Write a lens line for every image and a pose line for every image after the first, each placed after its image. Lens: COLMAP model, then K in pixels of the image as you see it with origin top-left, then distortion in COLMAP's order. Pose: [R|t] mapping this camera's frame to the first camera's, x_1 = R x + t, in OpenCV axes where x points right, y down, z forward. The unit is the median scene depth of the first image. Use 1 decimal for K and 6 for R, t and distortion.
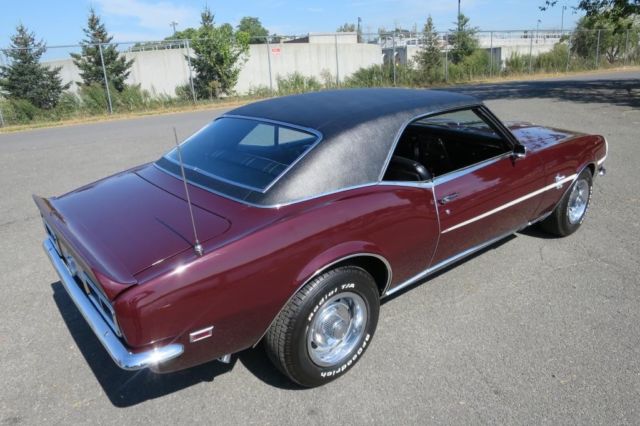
lens RADIAL K [[468.8, 0, 318.3], [0, 468.8, 215.6], [0, 0, 1]] dist [-0.076223, 0.041236]
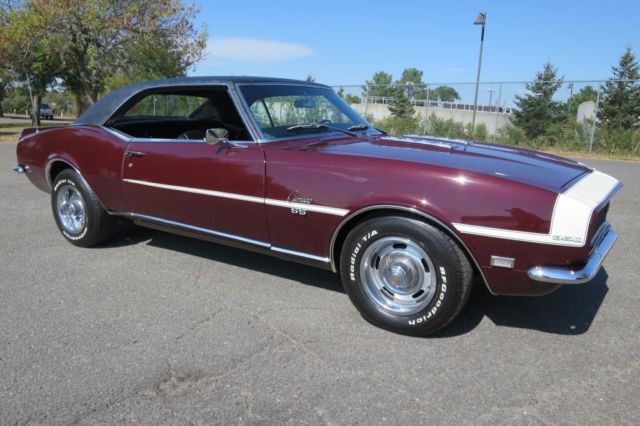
lens RADIAL K [[465.8, 0, 319.1], [0, 465.8, 216.1], [0, 0, 1]] dist [-0.050721, 0.006505]
pose [[0.323945, 0.258415, -0.910100, 0.271171], [-0.344974, 0.928006, 0.140707, -0.038335], [0.880938, 0.268379, 0.389770, 0.176626]]
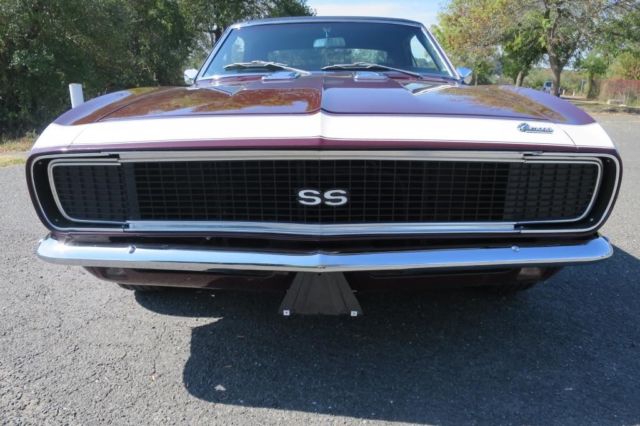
lens RADIAL K [[465.8, 0, 319.1], [0, 465.8, 216.1], [0, 0, 1]] dist [-0.050721, 0.006505]
pose [[-0.648891, 0.246838, -0.719730, 0.209202], [-0.230044, 0.838004, 0.494803, -0.088390], [0.725273, 0.486642, -0.486990, 0.369223]]
